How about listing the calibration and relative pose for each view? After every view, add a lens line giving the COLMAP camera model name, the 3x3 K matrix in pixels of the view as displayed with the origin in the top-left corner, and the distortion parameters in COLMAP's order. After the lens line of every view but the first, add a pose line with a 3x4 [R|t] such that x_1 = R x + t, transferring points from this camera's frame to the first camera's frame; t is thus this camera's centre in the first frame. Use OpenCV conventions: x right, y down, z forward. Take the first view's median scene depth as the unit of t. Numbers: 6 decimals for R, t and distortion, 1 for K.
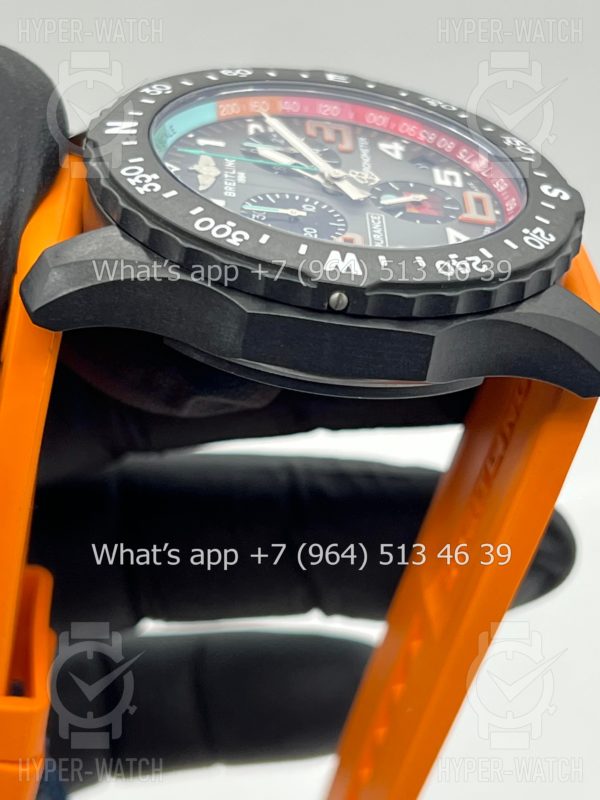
lens RADIAL K [[1906.0, 0, 305.4], [0, 1906.0, 399.6], [0, 0, 1]] dist [0.086691, 0.000000]
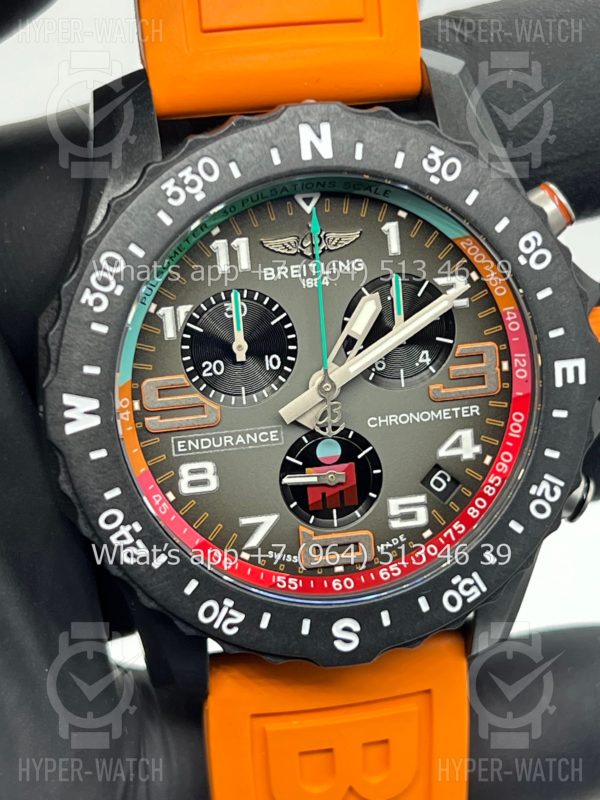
lens RADIAL K [[1906.0, 0, 293.9], [0, 1906.0, 401.2], [0, 0, 1]] dist [0.086691, 0.000000]
pose [[0.092470, 0.995533, -0.019038, 0.028310], [-0.661429, 0.075706, 0.746177, -0.581266], [0.744286, -0.056407, 0.665475, 0.301489]]
